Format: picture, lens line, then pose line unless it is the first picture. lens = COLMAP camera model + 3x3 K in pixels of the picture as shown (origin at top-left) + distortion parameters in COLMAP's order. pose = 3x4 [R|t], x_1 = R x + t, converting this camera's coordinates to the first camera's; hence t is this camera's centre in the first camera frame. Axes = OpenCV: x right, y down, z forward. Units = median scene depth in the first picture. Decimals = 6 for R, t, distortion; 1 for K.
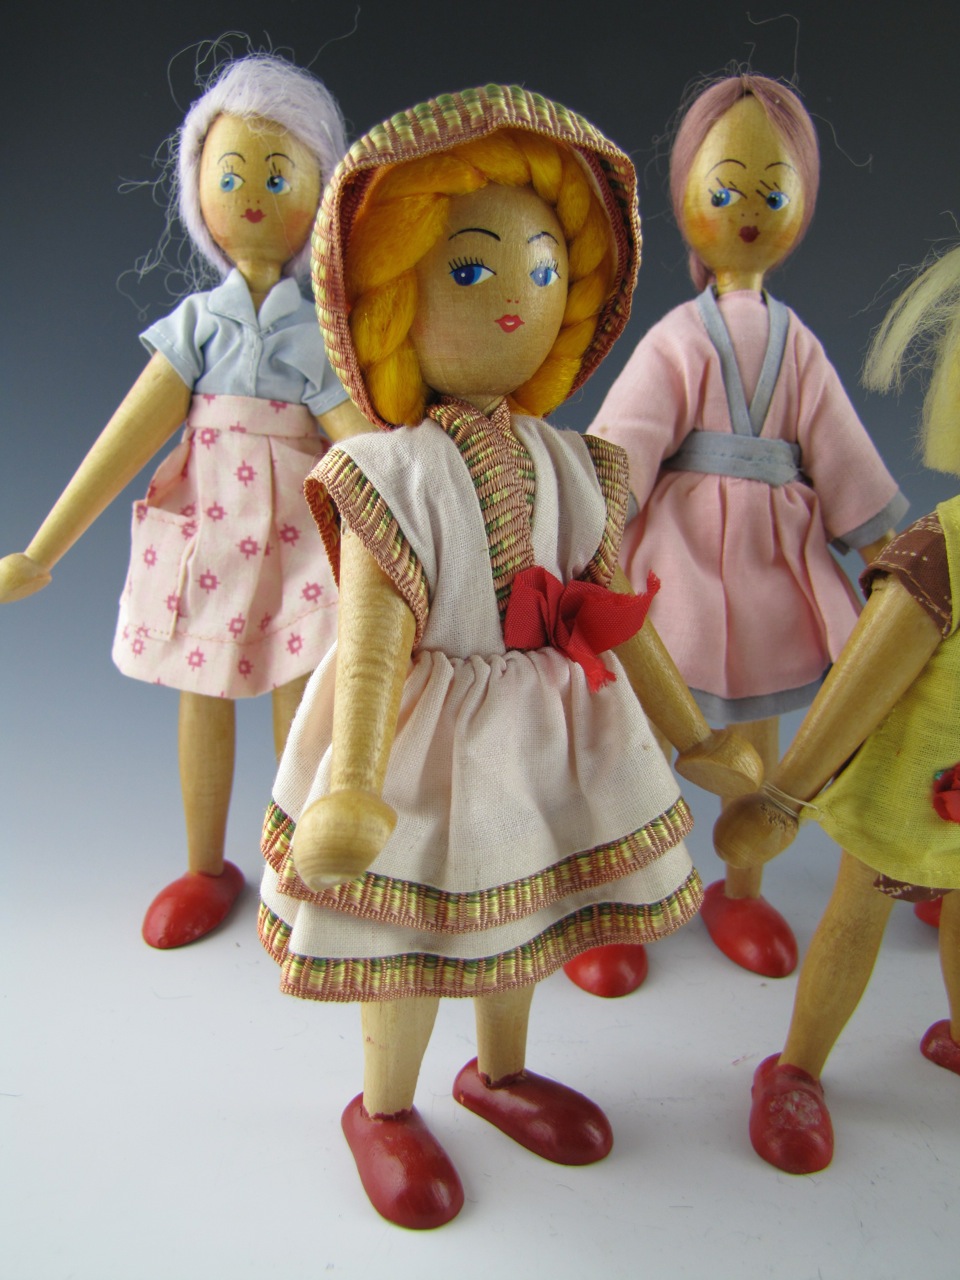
lens RADIAL K [[1057.3, 0, 474.3], [0, 1057.3, 642.7], [0, 0, 1]] dist [-0.184261, 0.122890]
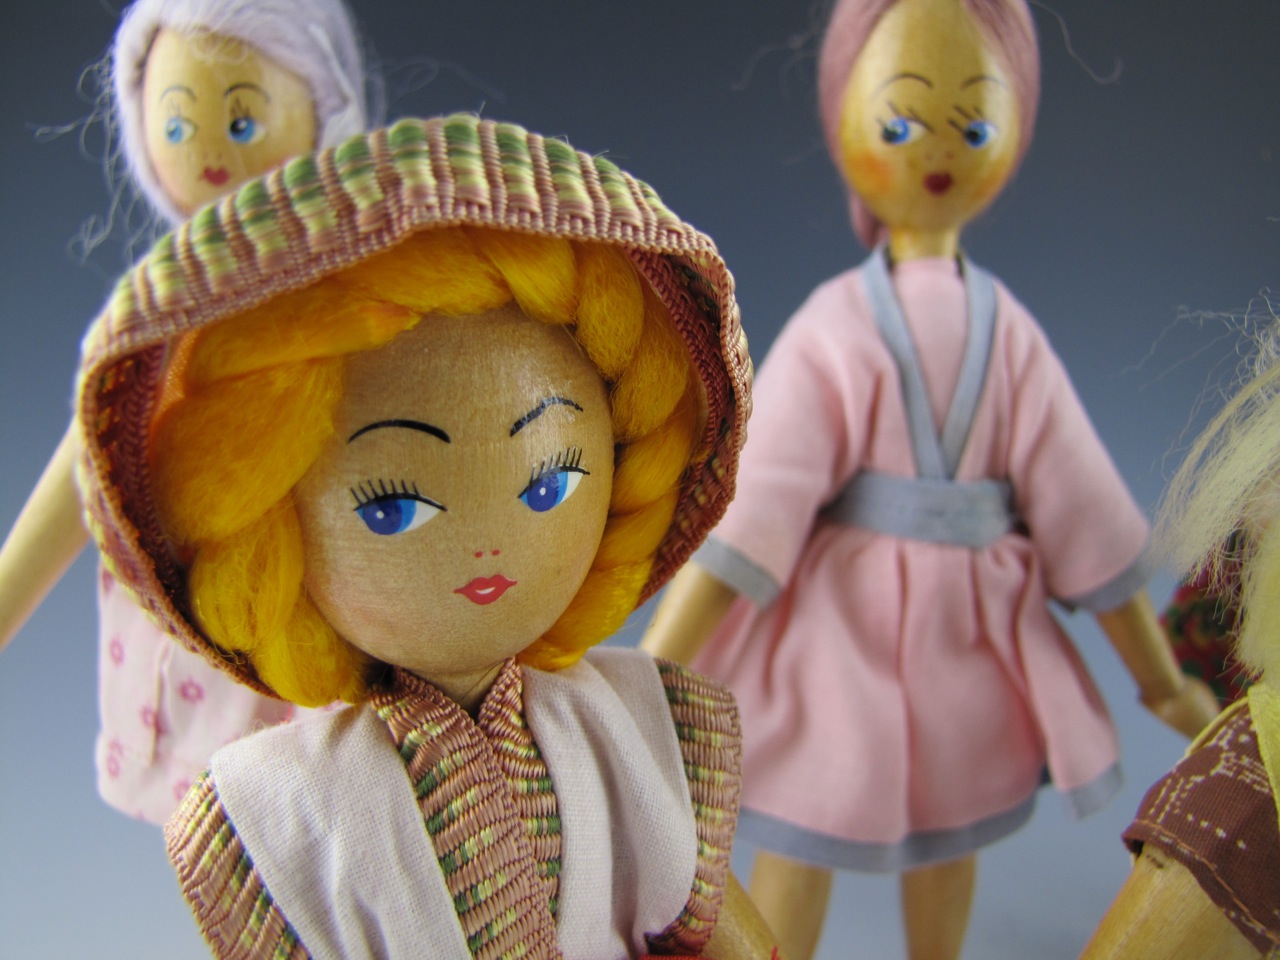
lens RADIAL K [[1057.3, 0, 642.1], [0, 1057.3, 472.2], [0, 0, 1]] dist [-0.184261, 0.122890]
pose [[0.999426, -0.032642, -0.009016, 0.104050], [0.033019, 0.998421, 0.045440, -0.341955], [0.007519, -0.045712, 0.998926, 0.434694]]
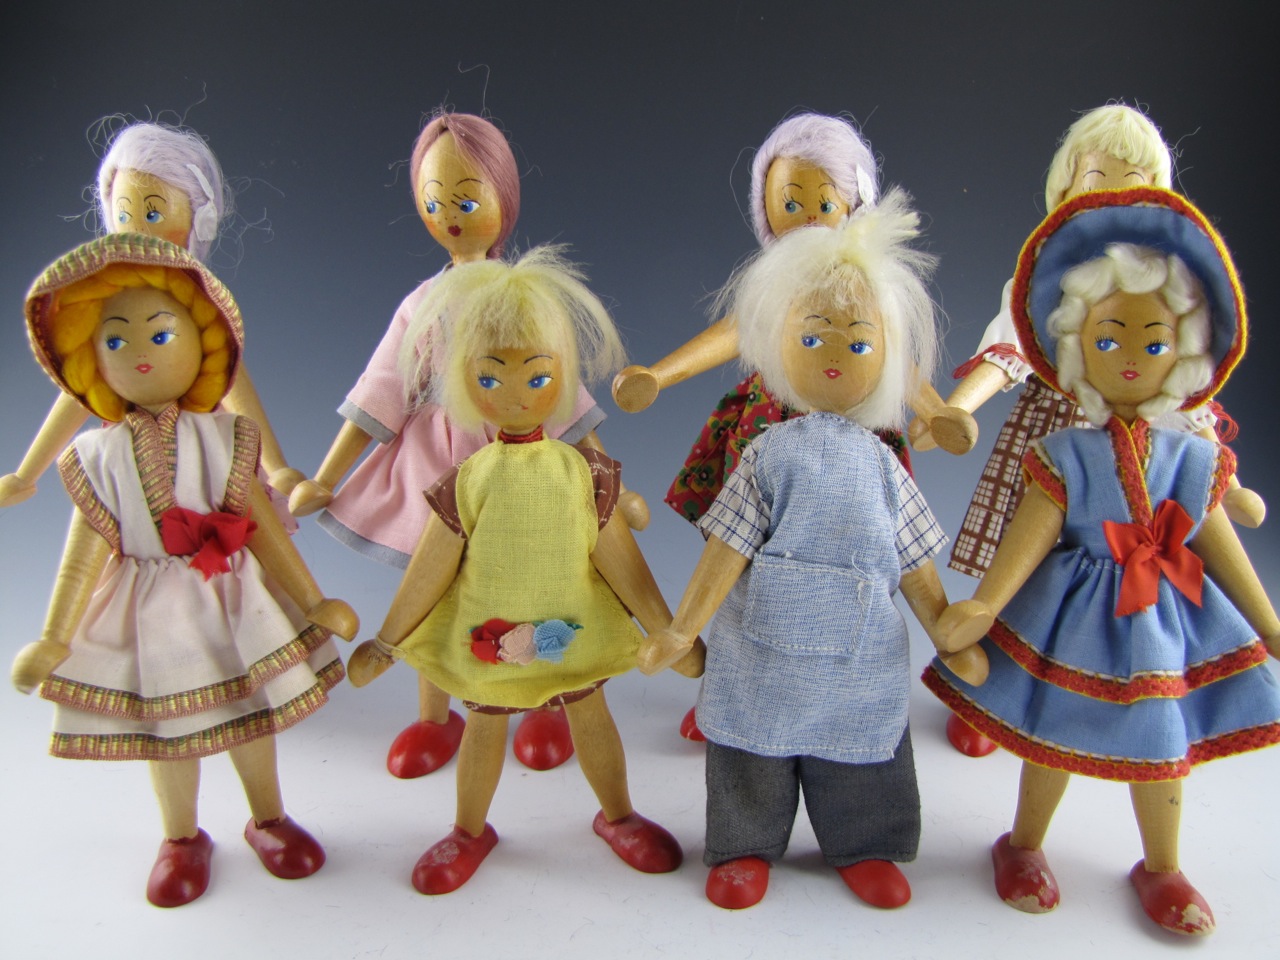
lens RADIAL K [[1057.3, 0, 641.4], [0, 1057.3, 467.0], [0, 0, 1]] dist [-0.184261, 0.122890]
pose [[0.993927, -0.029605, -0.105987, 0.908488], [0.030790, 0.999480, 0.009564, -0.120455], [0.105649, -0.012769, 0.994322, -0.518984]]
